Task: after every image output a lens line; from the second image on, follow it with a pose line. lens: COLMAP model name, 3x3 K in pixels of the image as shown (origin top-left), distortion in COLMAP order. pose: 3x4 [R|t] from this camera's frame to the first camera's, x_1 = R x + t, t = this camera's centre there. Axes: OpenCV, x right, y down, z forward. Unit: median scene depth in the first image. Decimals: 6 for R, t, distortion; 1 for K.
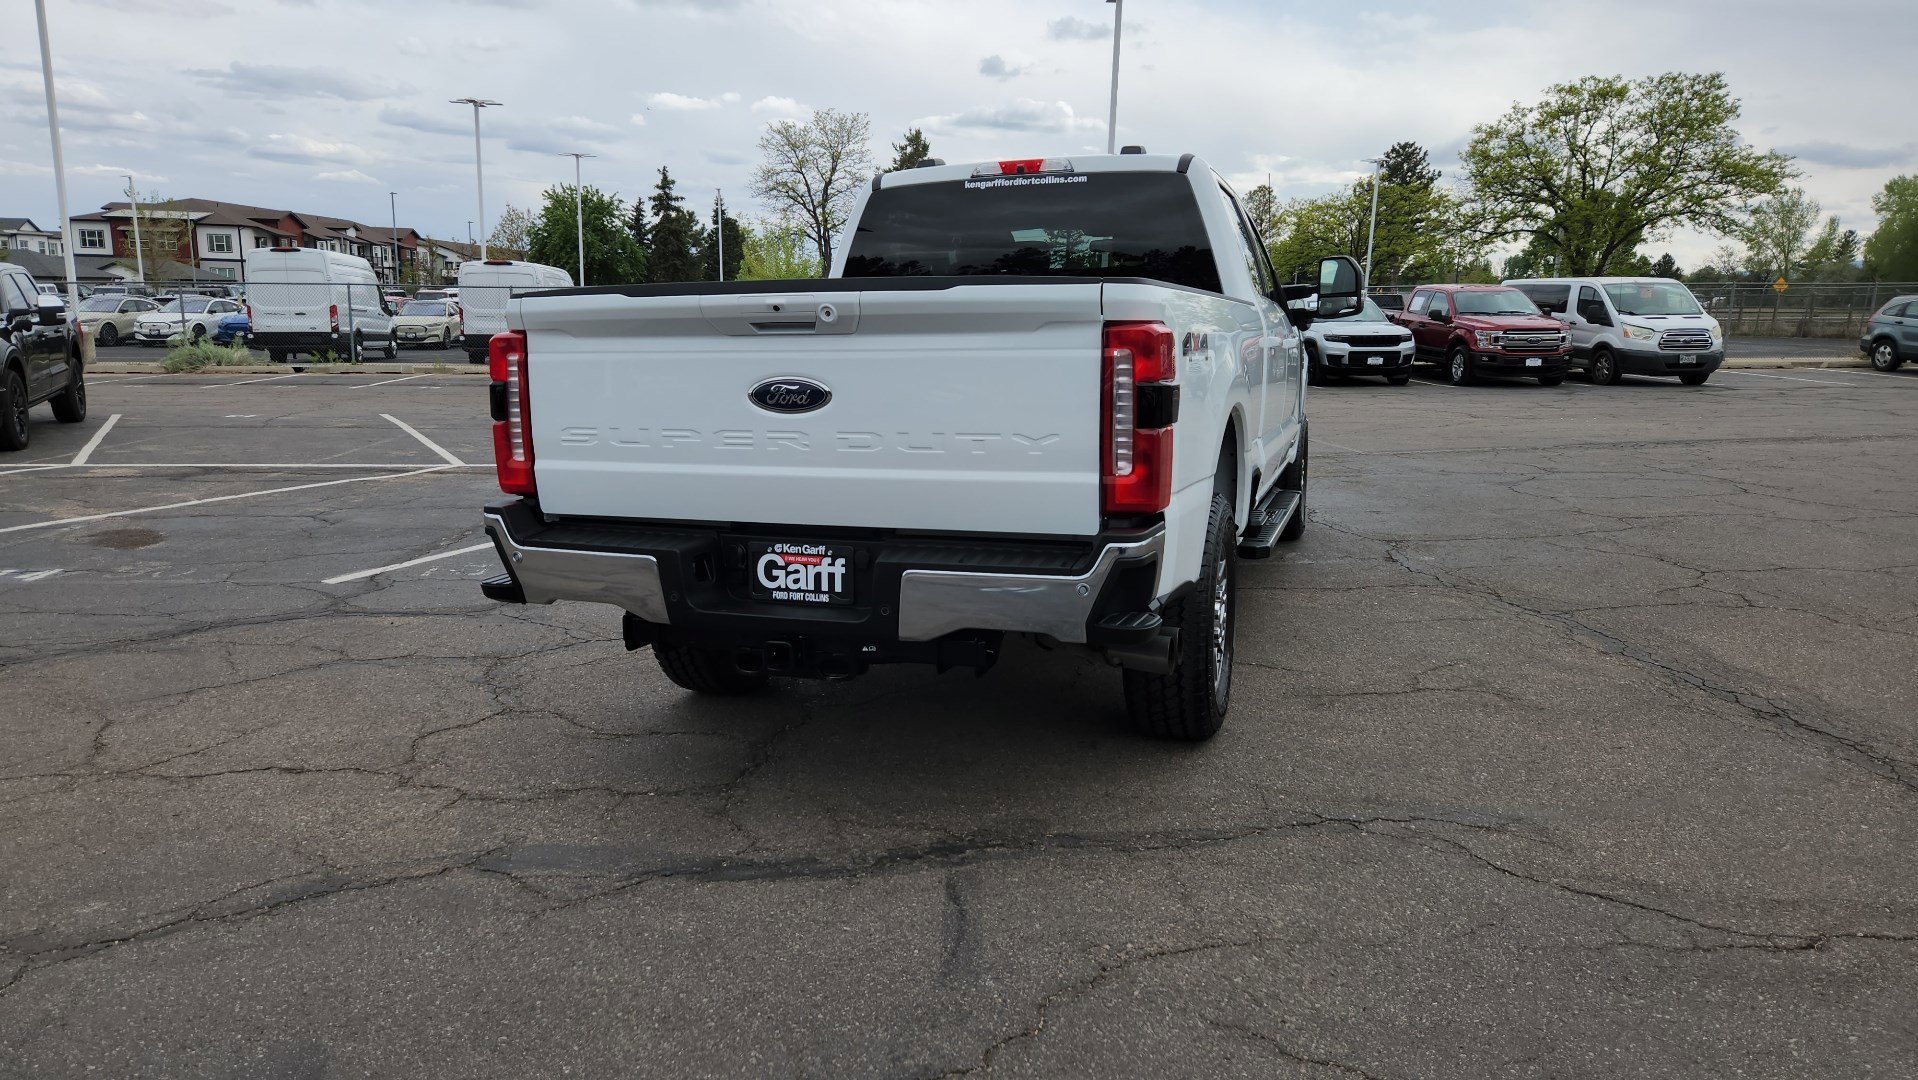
lens RADIAL K [[1282.1, 0, 916.9], [0, 1282.1, 544.2], [0, 0, 1]] dist [0.075761, -0.060902]
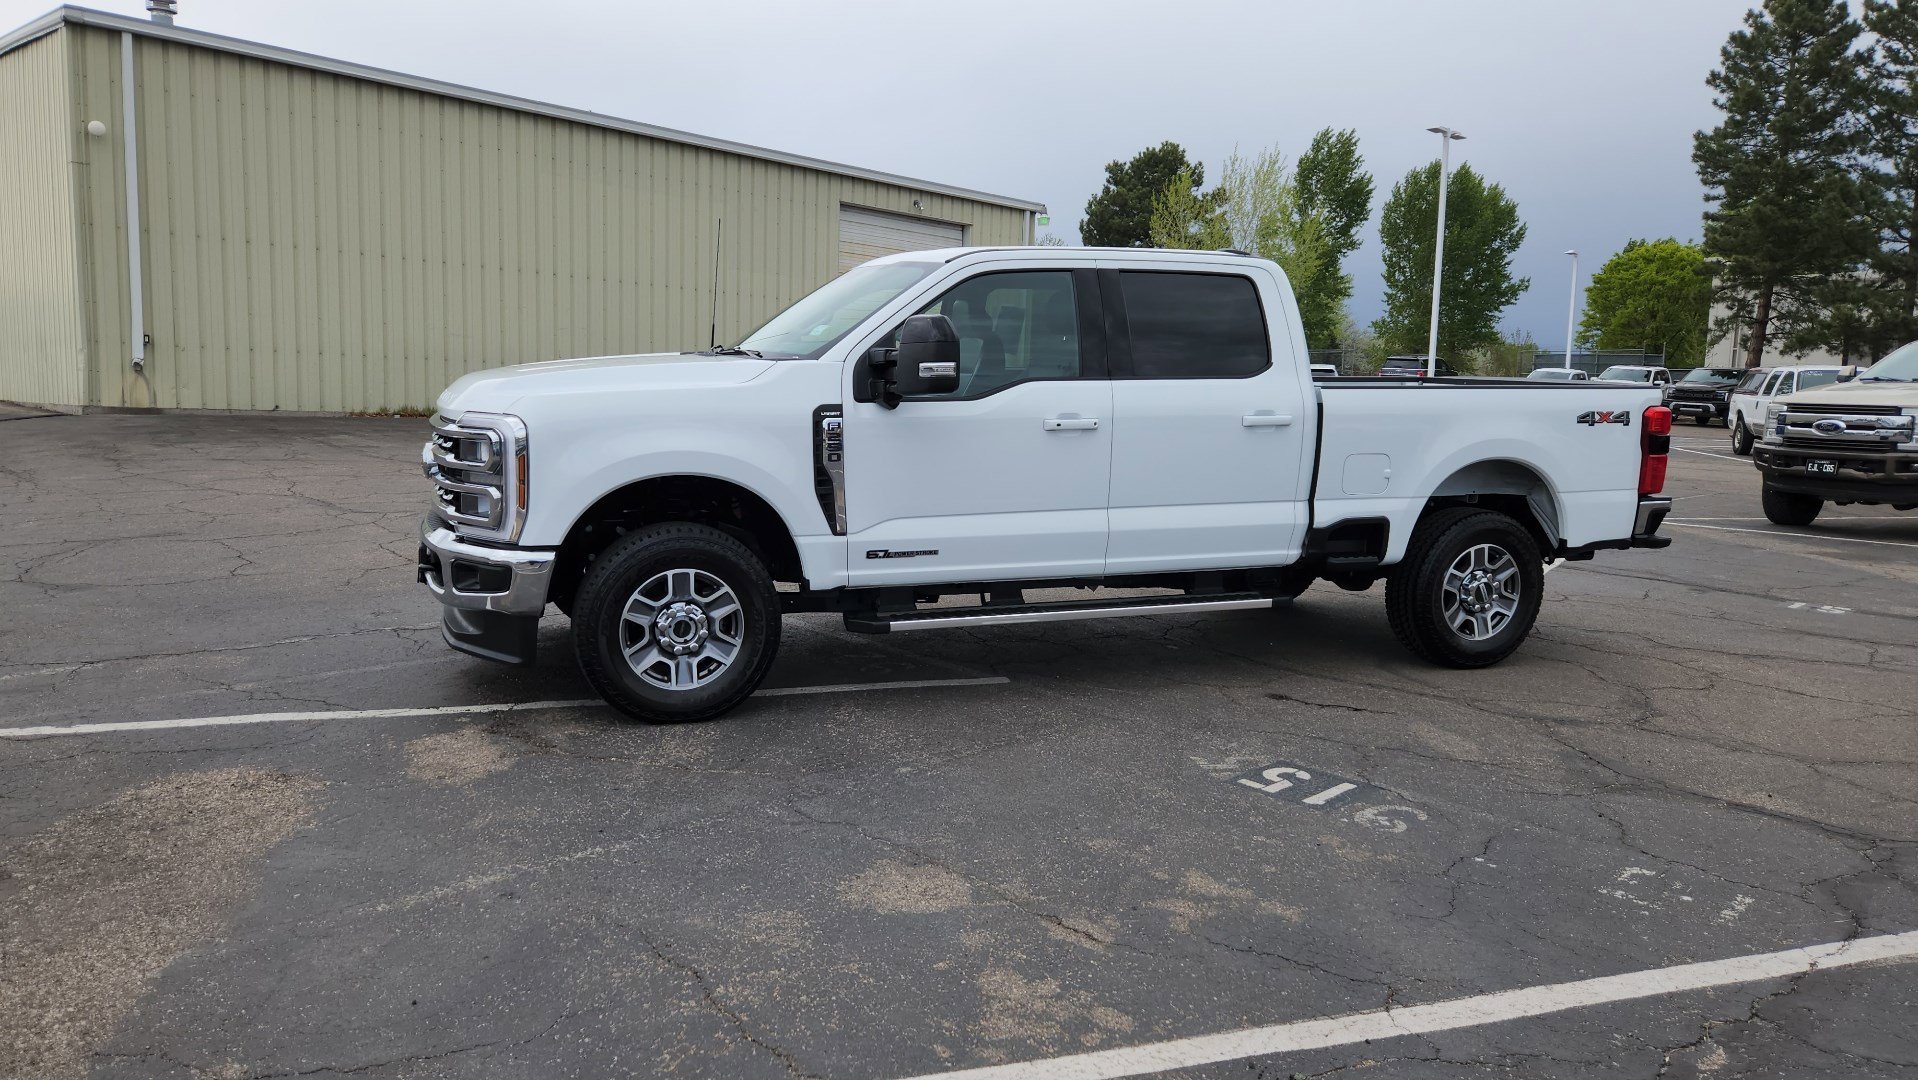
lens RADIAL K [[1283.2, 0, 919.0], [0, 1283.2, 536.1], [0, 0, 1]] dist [0.071675, -0.055032]
pose [[-0.646151, -0.115351, 0.754442, -0.787592], [0.104607, 0.965798, 0.237259, -0.400292], [-0.756007, 0.232225, -0.611985, 2.218925]]
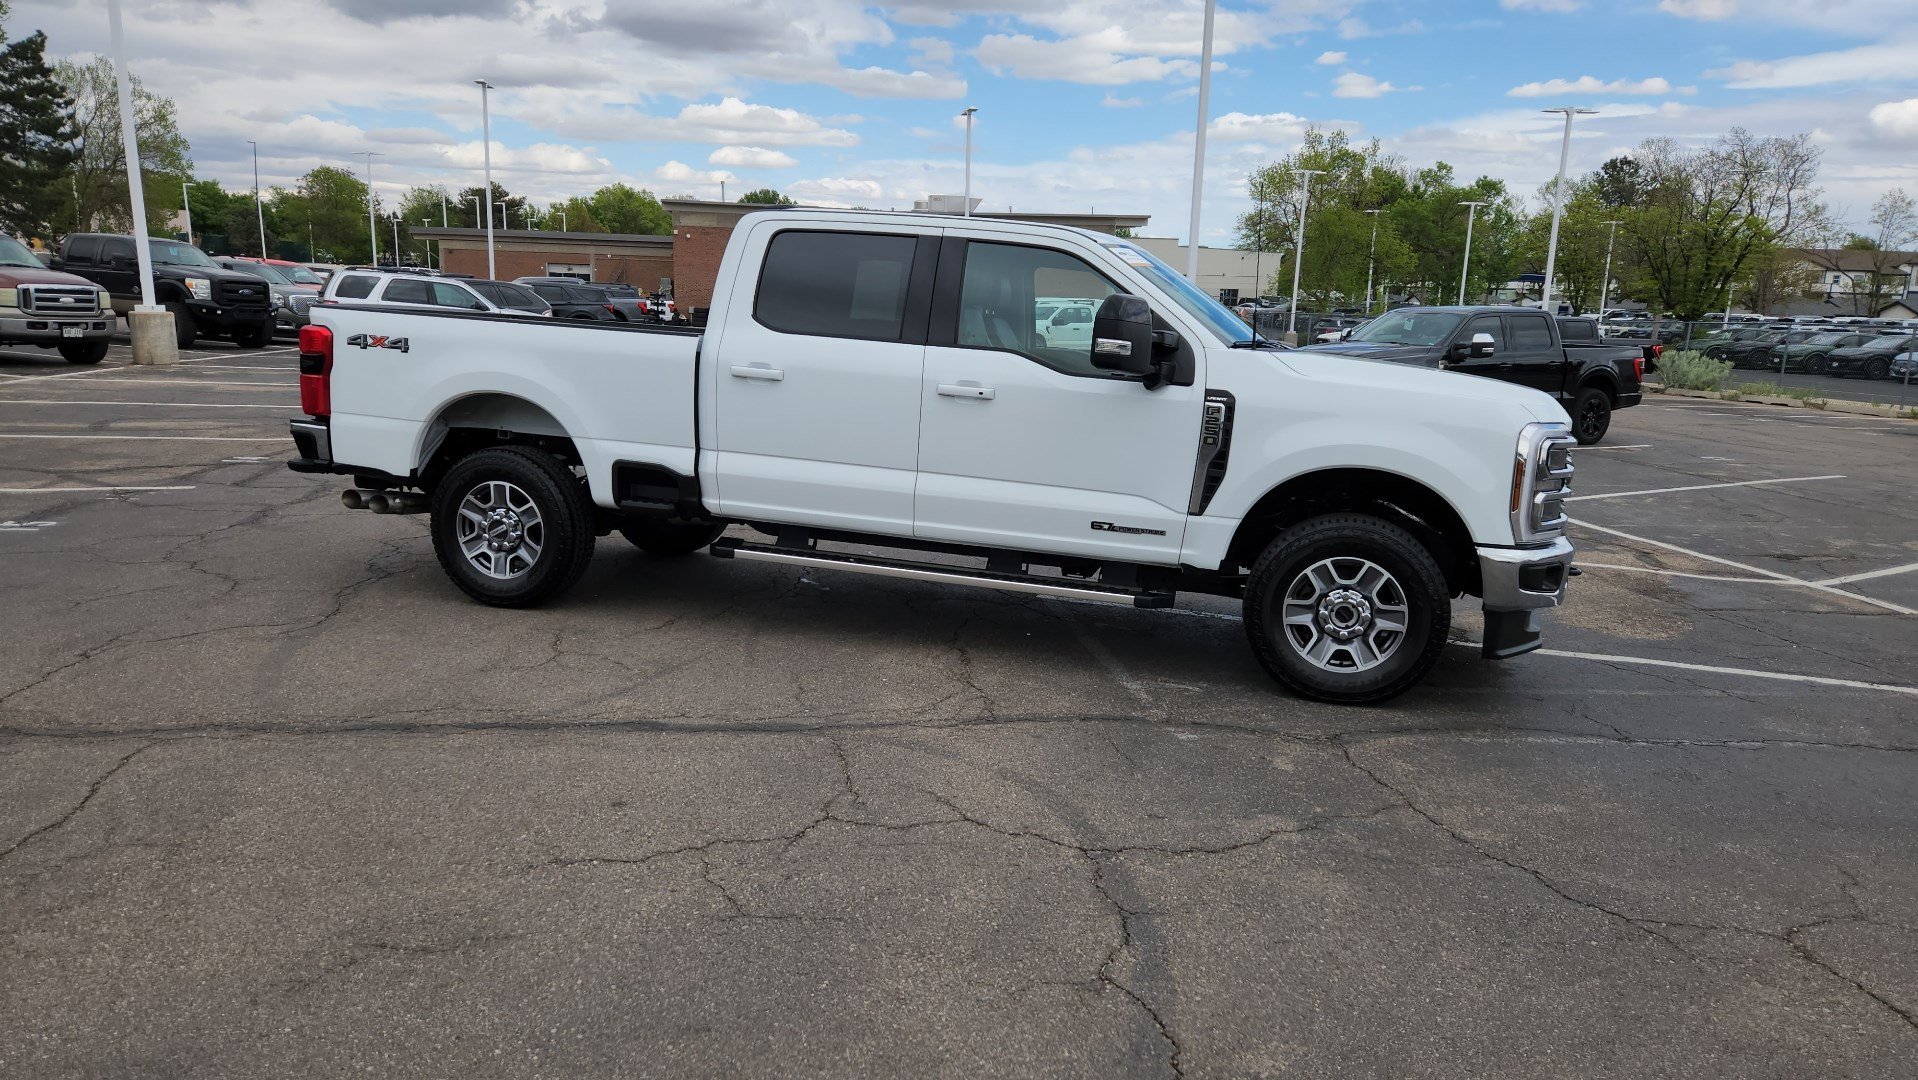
lens RADIAL K [[1276.7, 0, 938.6], [0, 1276.7, 555.1], [0, 0, 1]] dist [0.068752, -0.050099]
pose [[0.070624, 0.190729, -0.979099, 1.510999], [-0.215642, 0.961259, 0.171699, -0.247238], [0.973915, 0.199008, 0.109017, 1.152003]]
